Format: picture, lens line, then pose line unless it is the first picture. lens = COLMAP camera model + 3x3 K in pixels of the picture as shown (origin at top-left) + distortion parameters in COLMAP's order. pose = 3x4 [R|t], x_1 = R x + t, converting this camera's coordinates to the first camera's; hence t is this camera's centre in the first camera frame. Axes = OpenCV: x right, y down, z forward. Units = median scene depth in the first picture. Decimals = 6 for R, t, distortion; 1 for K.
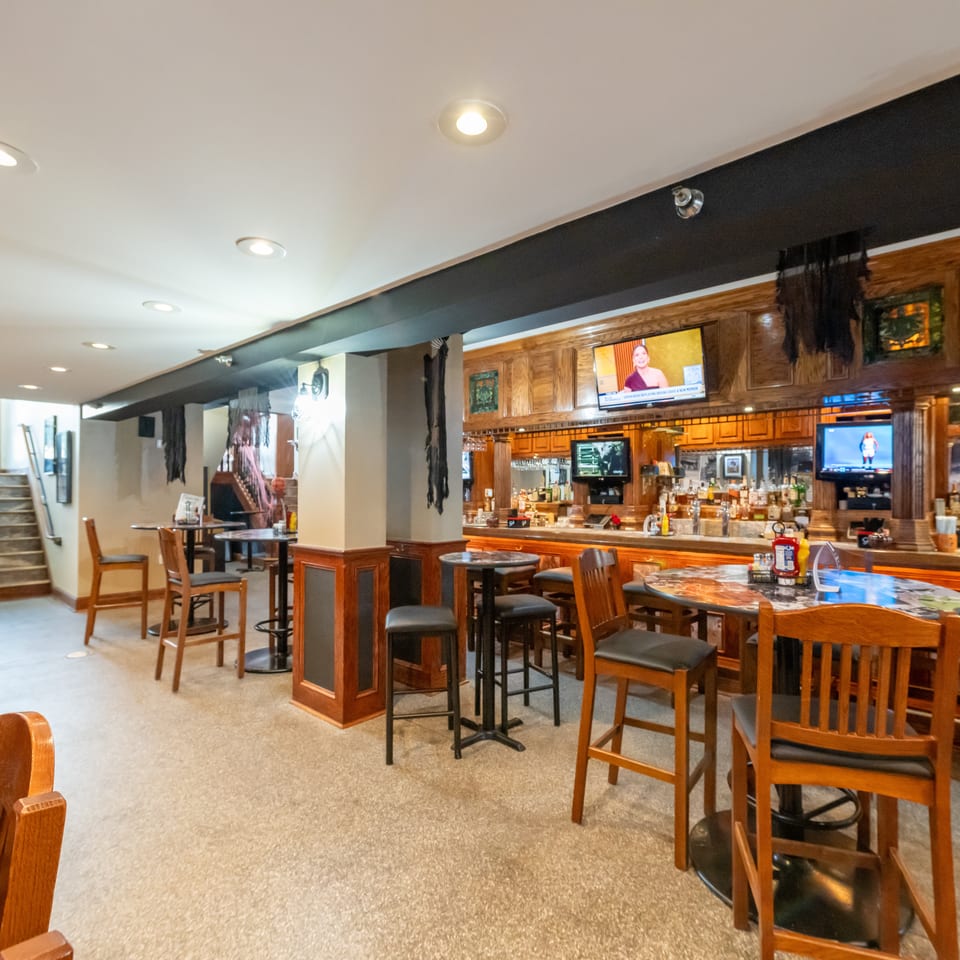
lens RADIAL K [[563.3, 0, 481.0], [0, 563.3, 484.9], [0, 0, 1]] dist [0.004808, -0.000825]
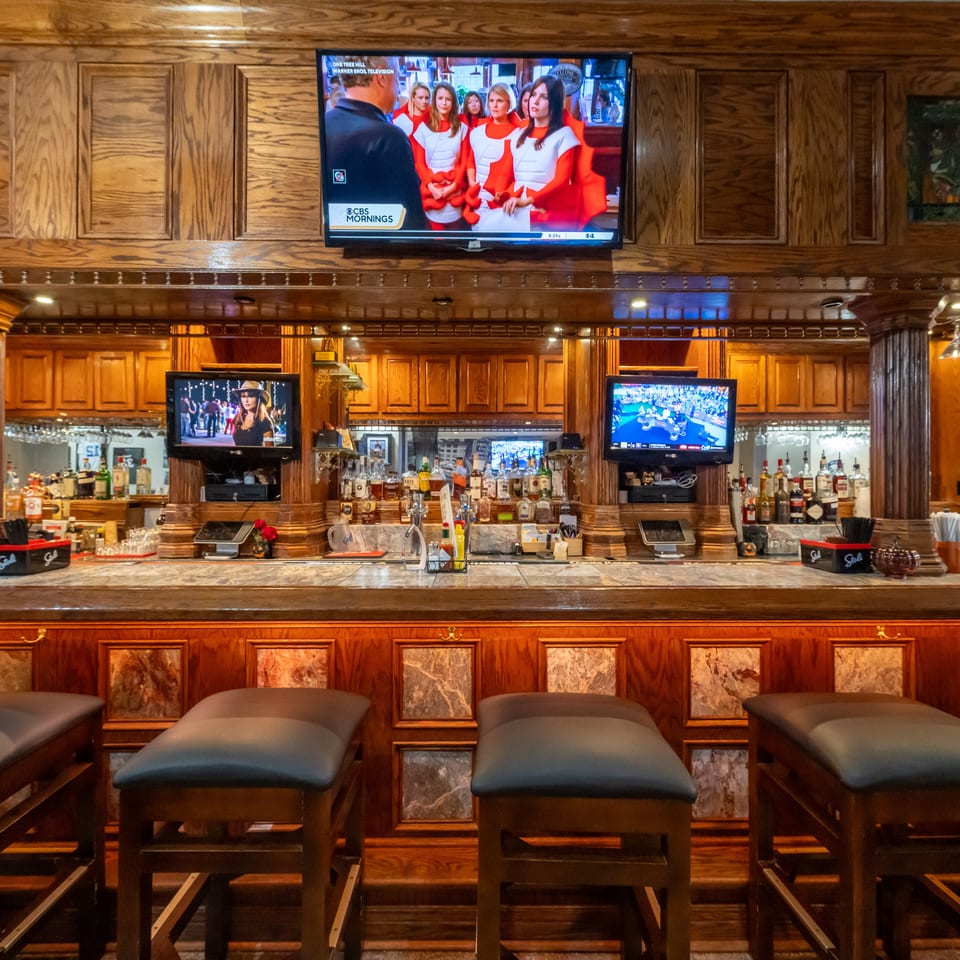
lens RADIAL K [[563.3, 0, 483.7], [0, 563.3, 482.2], [0, 0, 1]] dist [0.004808, -0.000825]
pose [[0.724706, 0.006538, 0.689027, 0.024176], [-0.009094, 0.999959, 0.000076, 0.014465], [-0.688998, -0.006322, 0.724735, 0.475580]]
